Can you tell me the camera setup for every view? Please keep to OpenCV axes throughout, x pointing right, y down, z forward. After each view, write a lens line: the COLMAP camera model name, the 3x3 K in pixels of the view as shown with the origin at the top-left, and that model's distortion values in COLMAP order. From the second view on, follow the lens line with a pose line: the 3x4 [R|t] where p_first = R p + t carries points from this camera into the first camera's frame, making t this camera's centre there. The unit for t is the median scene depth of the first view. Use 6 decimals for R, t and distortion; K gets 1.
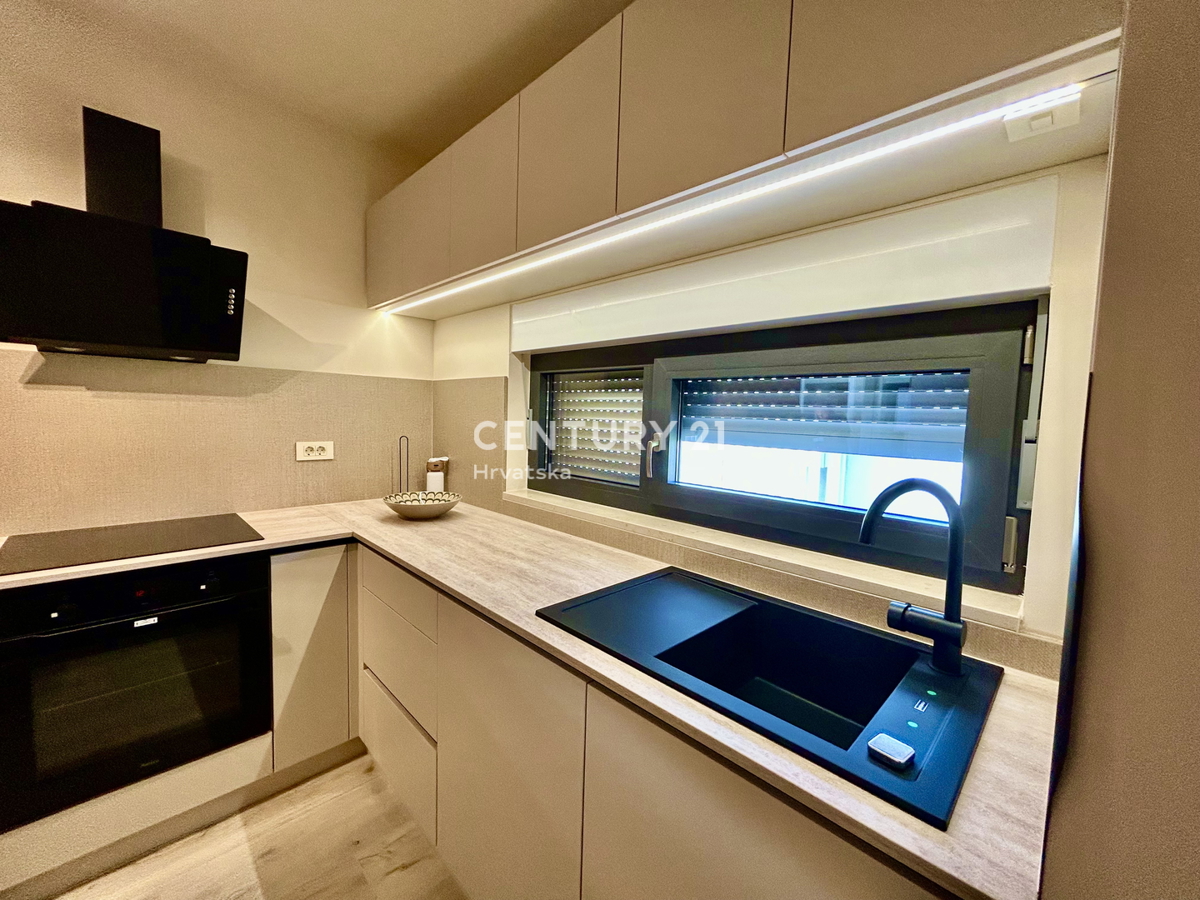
lens RADIAL K [[483.2, 0, 598.9], [0, 483.2, 447.1], [0, 0, 1]] dist [-0.002545, 0.001681]
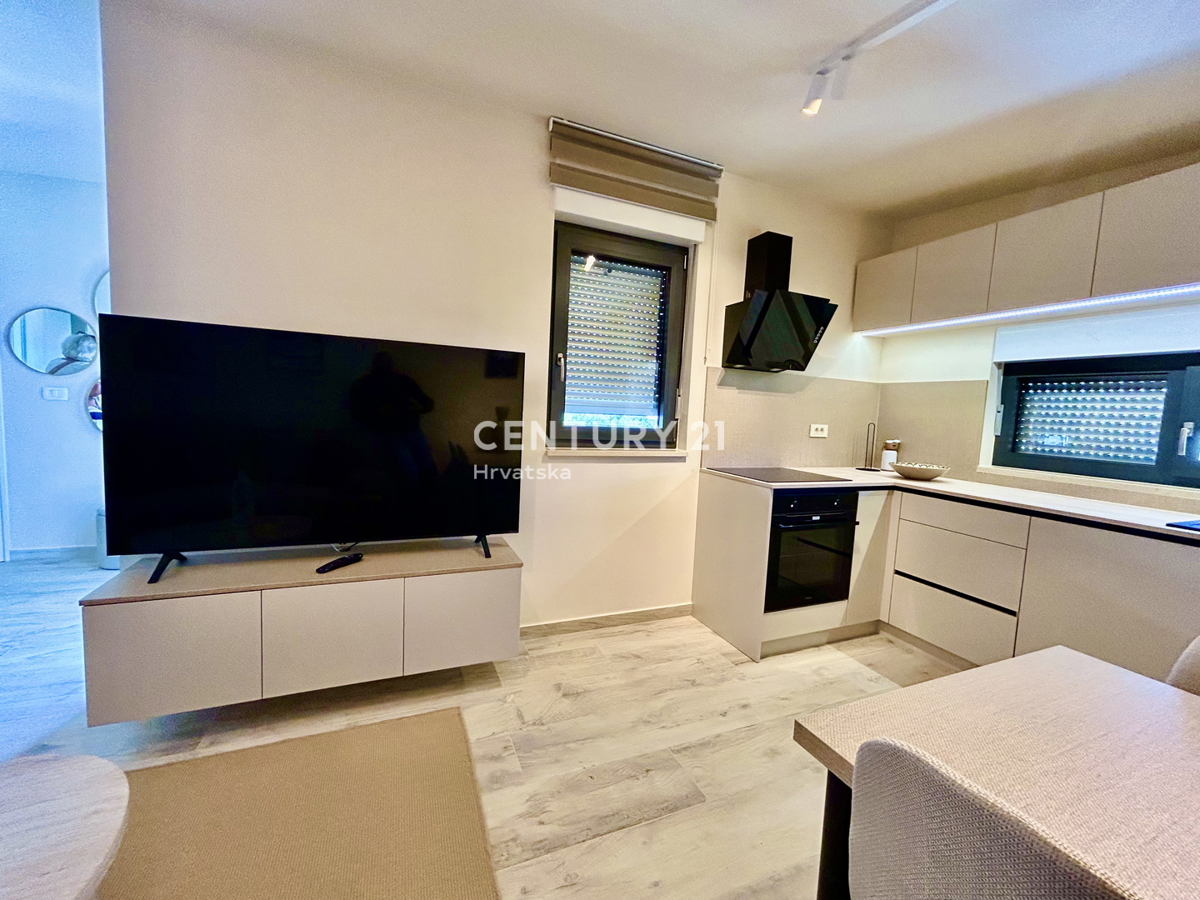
lens RADIAL K [[483.2, 0, 600.3], [0, 483.2, 447.0], [0, 0, 1]] dist [-0.002545, 0.001681]
pose [[0.926043, 0.047776, -0.374382, -0.870950], [-0.049509, 0.998761, 0.004995, 0.110709], [0.374156, 0.013909, 0.927261, -0.829246]]
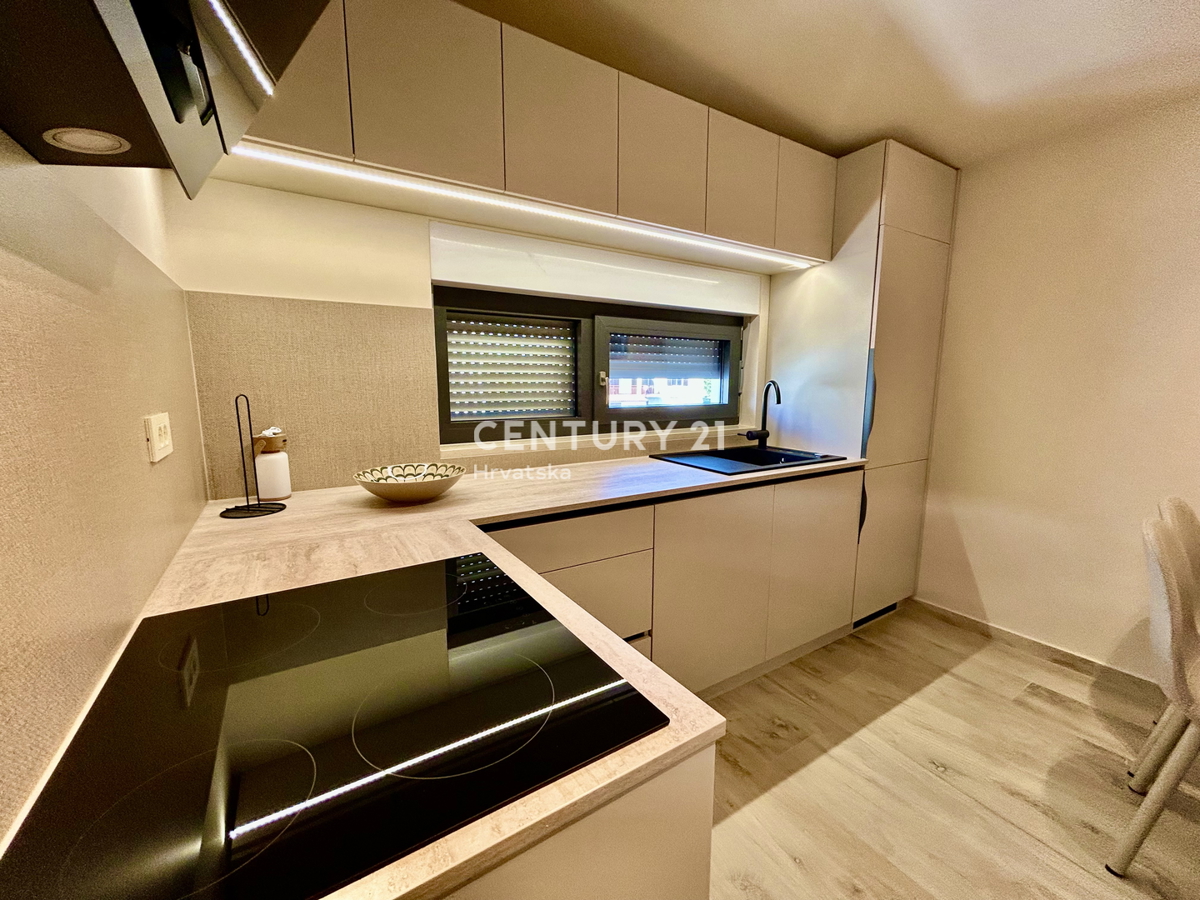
lens RADIAL K [[483.2, 0, 598.8], [0, 483.2, 447.4], [0, 0, 1]] dist [-0.002545, 0.001681]
pose [[0.215123, -0.165779, 0.962413, -1.226024], [0.068865, 0.985608, 0.154382, -0.029142], [-0.974156, 0.033066, 0.223444, 0.704437]]
